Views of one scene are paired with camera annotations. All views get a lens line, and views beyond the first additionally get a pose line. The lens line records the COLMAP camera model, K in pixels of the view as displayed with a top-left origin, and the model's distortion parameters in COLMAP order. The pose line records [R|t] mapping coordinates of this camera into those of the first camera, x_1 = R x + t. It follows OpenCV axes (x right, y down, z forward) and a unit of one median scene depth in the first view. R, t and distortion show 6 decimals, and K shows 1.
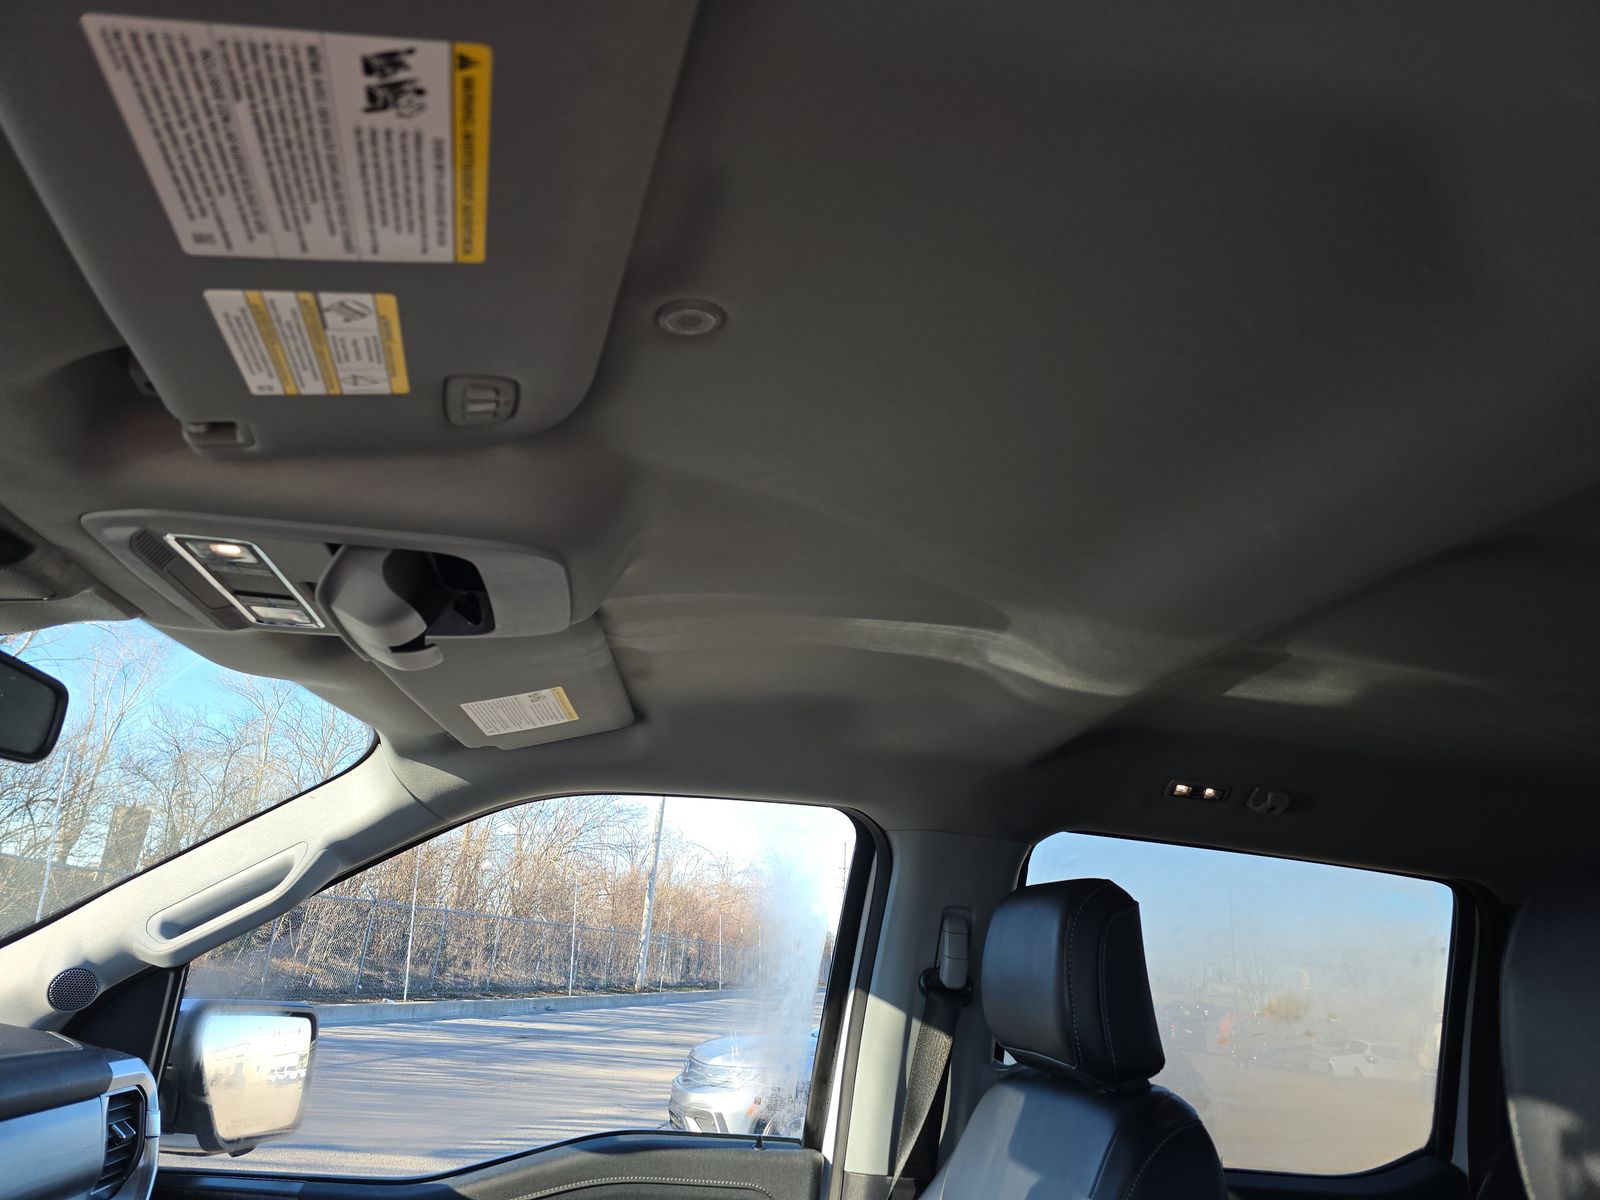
lens RADIAL K [[1072.2, 0, 803.7], [0, 1072.2, 598.1], [0, 0, 1]] dist [0.051579, -0.046262]
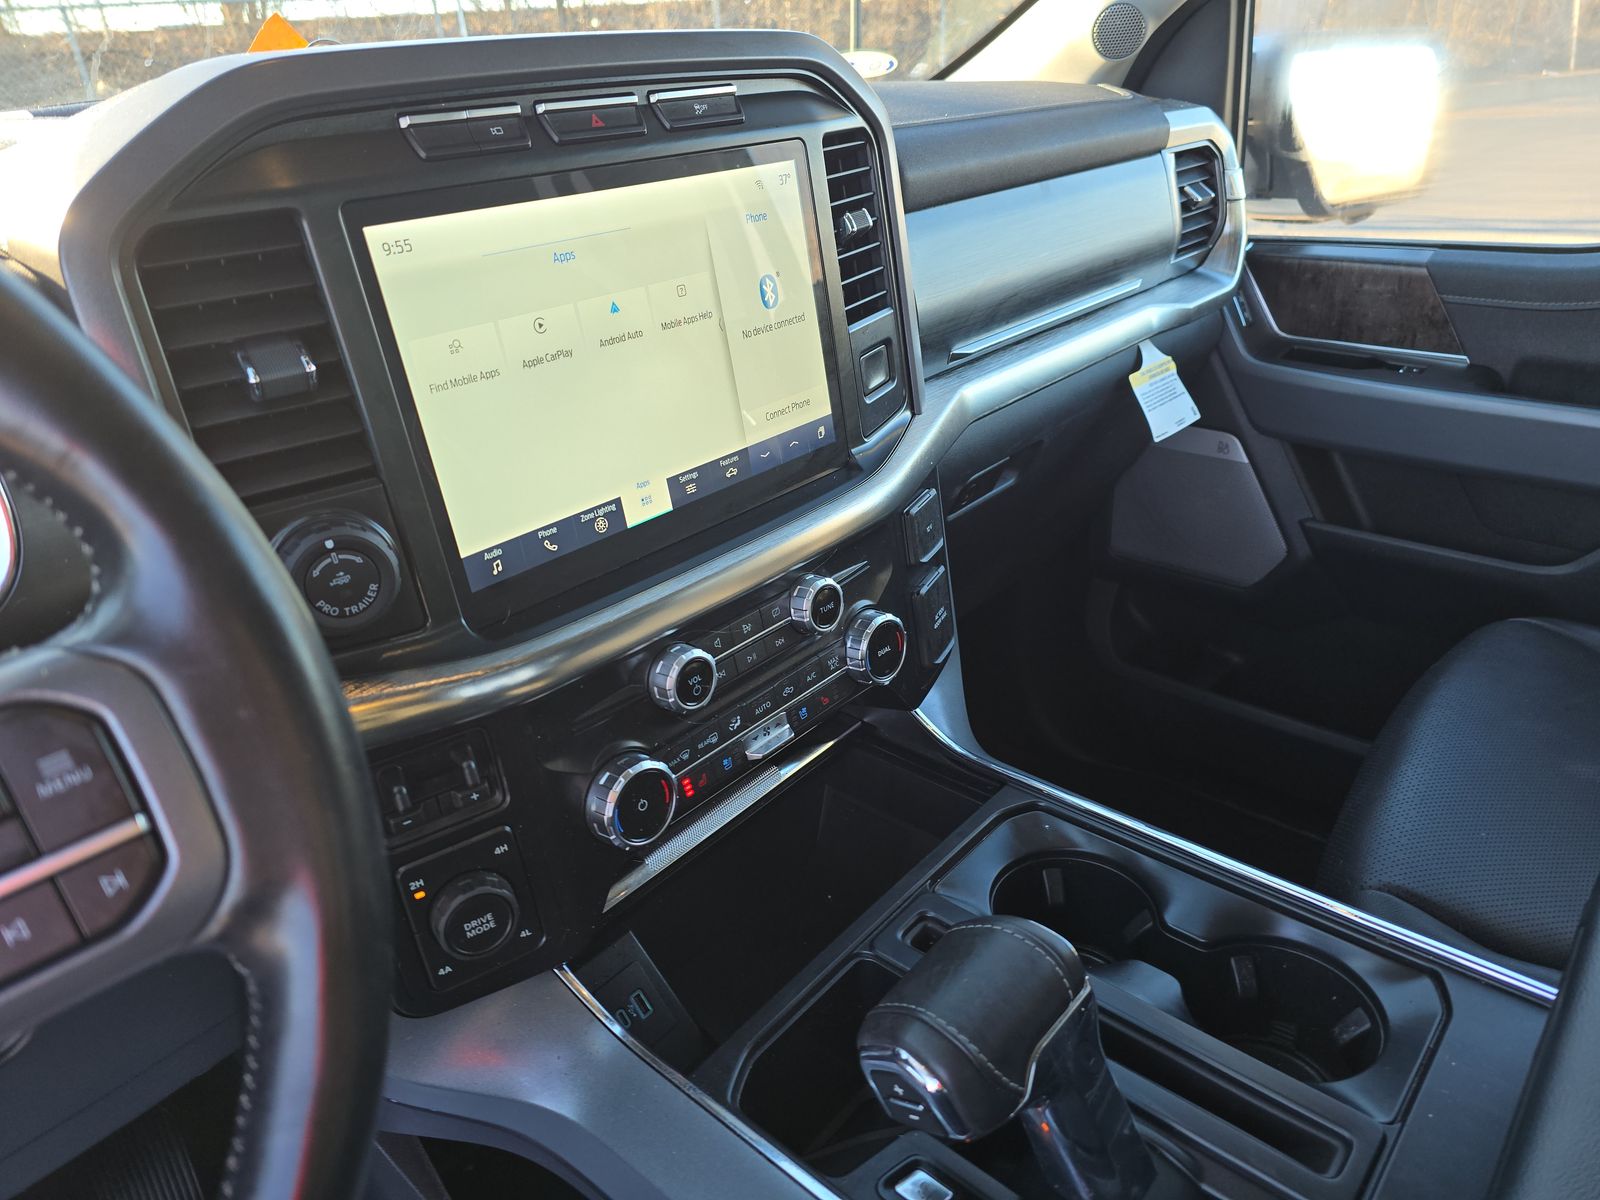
lens RADIAL K [[1072.2, 0, 803.5], [0, 1072.2, 597.5], [0, 0, 1]] dist [0.051579, -0.046262]
pose [[0.615538, 0.229563, -0.753933, -0.102910], [0.373116, 0.757750, 0.535350, 0.156471], [0.694189, -0.610832, 0.380770, 0.263170]]
